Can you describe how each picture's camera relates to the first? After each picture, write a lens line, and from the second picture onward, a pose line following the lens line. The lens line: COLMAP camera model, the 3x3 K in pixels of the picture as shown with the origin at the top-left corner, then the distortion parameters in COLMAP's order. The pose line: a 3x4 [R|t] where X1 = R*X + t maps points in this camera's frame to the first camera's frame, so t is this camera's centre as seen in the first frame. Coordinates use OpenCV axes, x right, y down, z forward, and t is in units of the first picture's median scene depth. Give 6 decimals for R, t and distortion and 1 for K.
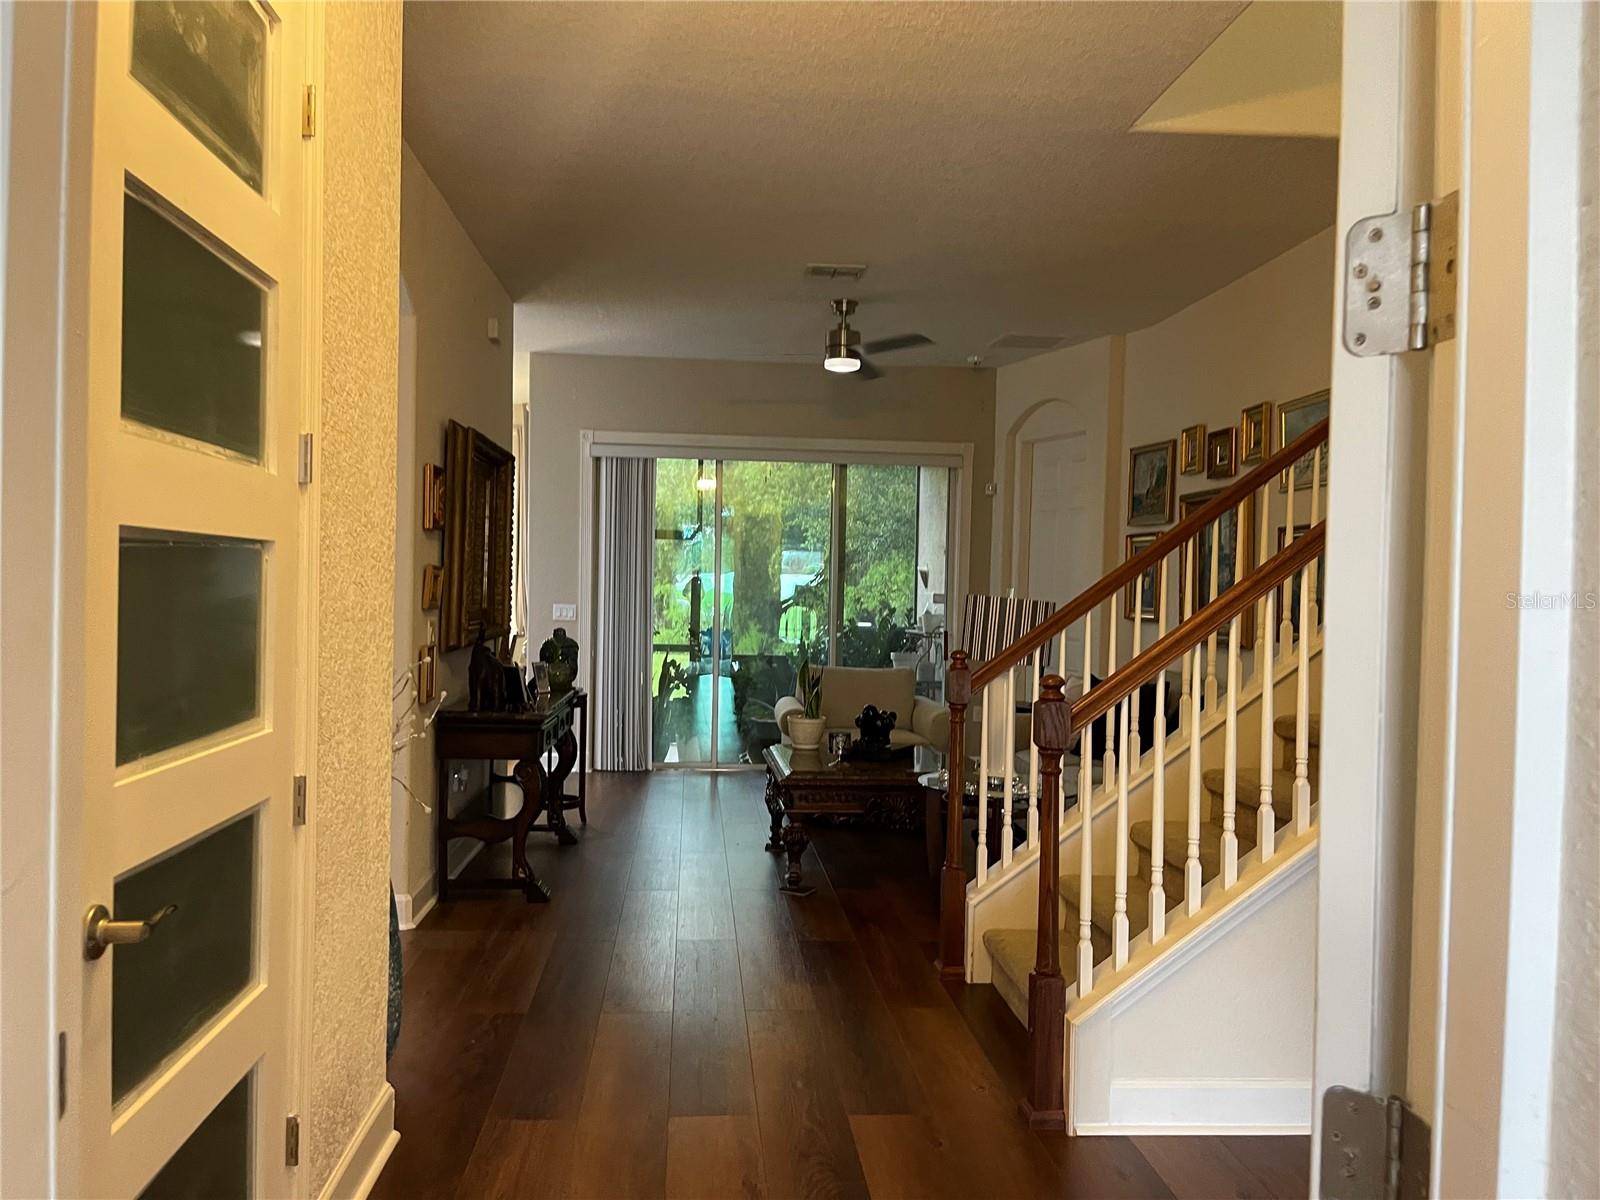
lens RADIAL K [[1227.5, 0, 790.8], [0, 1227.5, 610.7], [0, 0, 1]] dist [0.057931, -0.075907]
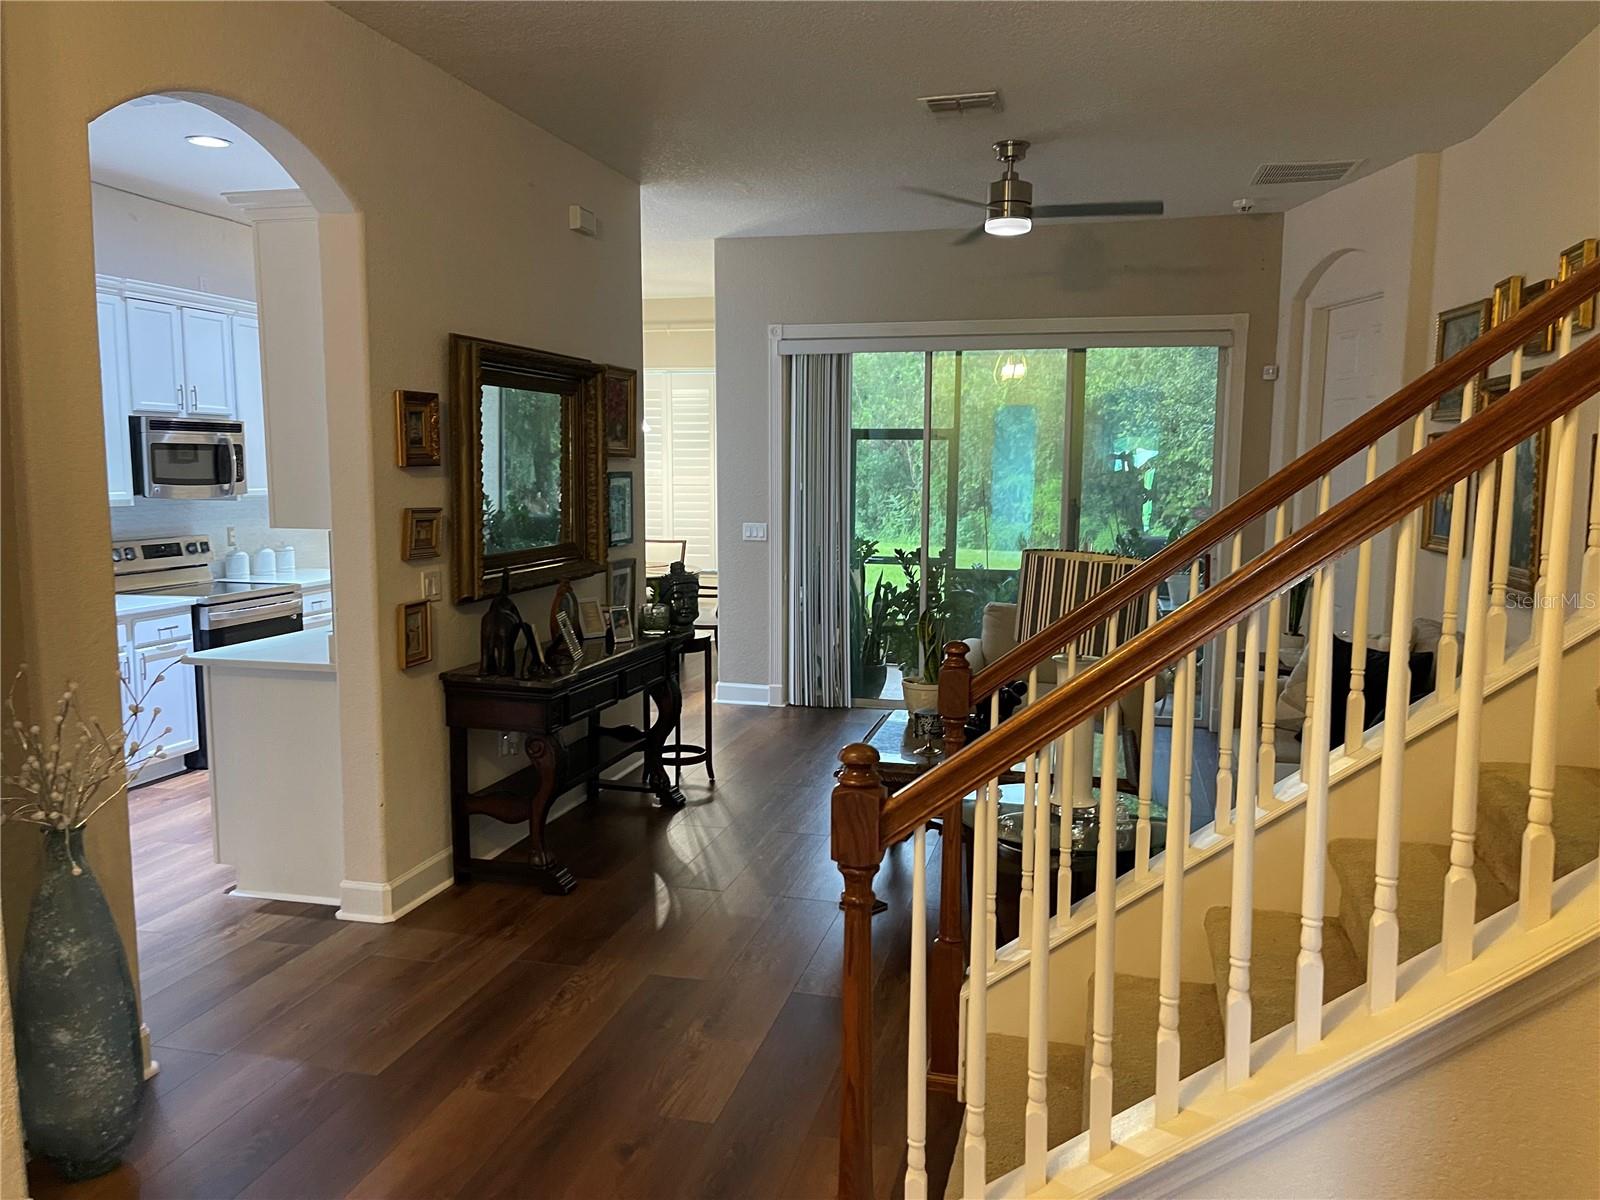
lens RADIAL K [[1227.5, 0, 790.8], [0, 1227.5, 610.7], [0, 0, 1]] dist [0.057931, -0.075907]
pose [[0.944057, 0.023664, -0.328931, 0.143895], [0.008224, 0.995423, 0.095216, -0.027298], [0.329679, -0.092594, 0.939542, 0.160044]]
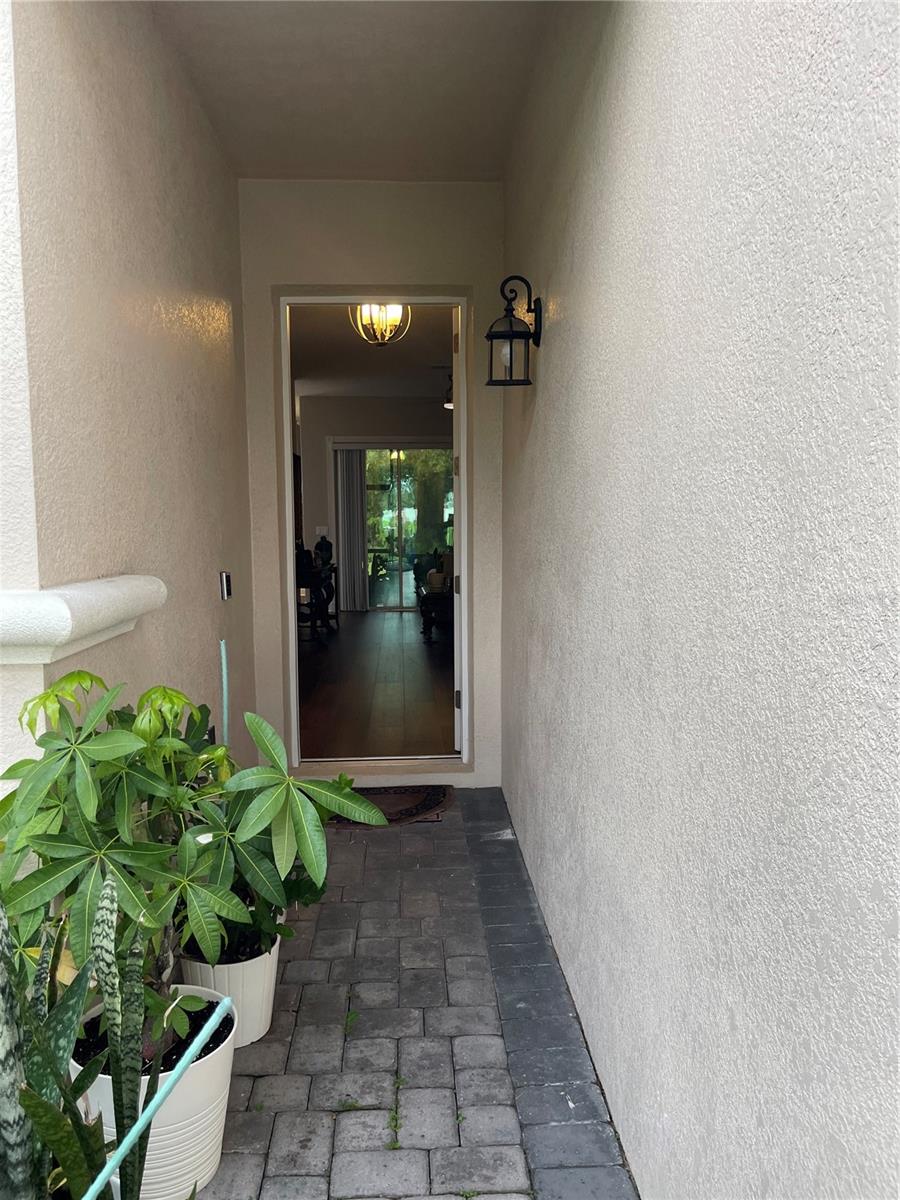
lens RADIAL K [[920.7, 0, 456.3], [0, 920.7, 607.1], [0, 0, 1]] dist [0.057931, -0.075907]
pose [[0.999424, -0.027180, -0.020320, 0.059008], [0.028669, 0.996619, 0.077001, 0.016908], [0.018158, -0.077540, 0.996824, -0.492294]]
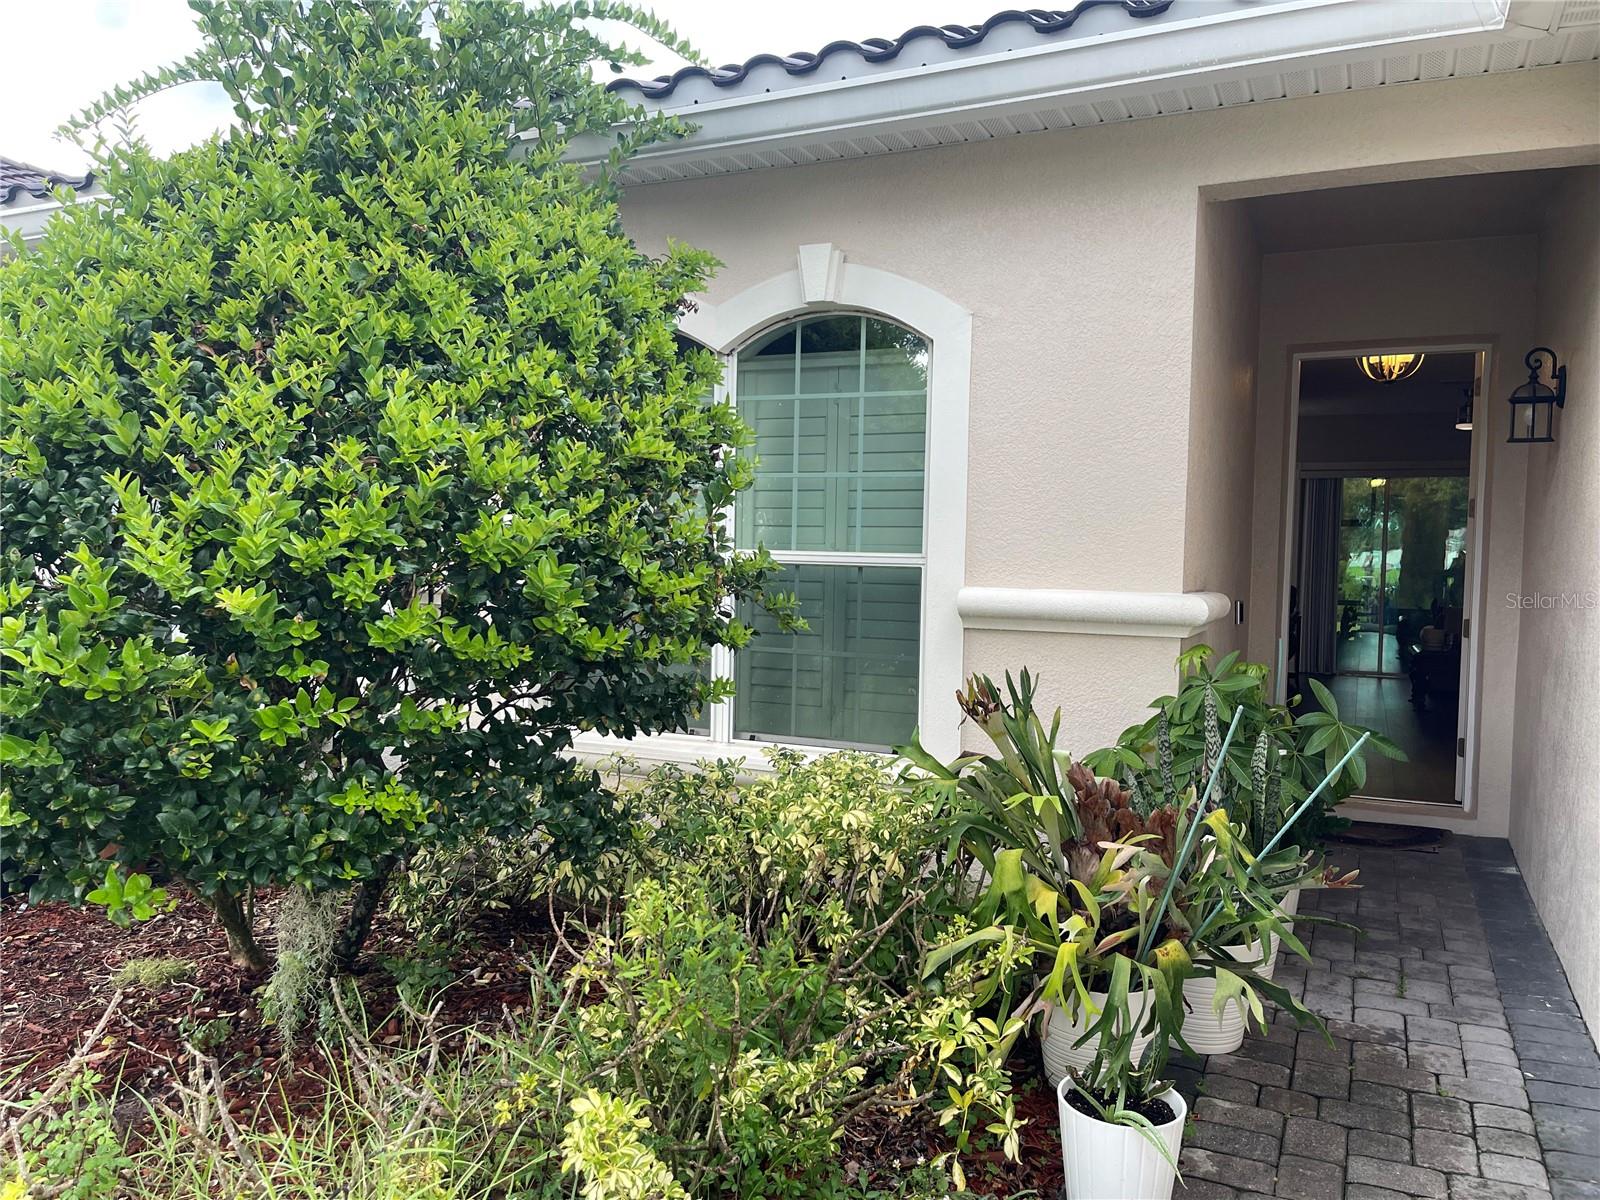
lens RADIAL K [[1227.5, 0, 790.8], [0, 1227.5, 610.7], [0, 0, 1]] dist [0.057931, -0.075907]
pose [[0.871319, 0.015874, -0.490460, 0.060169], [-0.008540, 0.999816, 0.017187, 0.027360], [0.490642, -0.010786, 0.871294, -0.794847]]
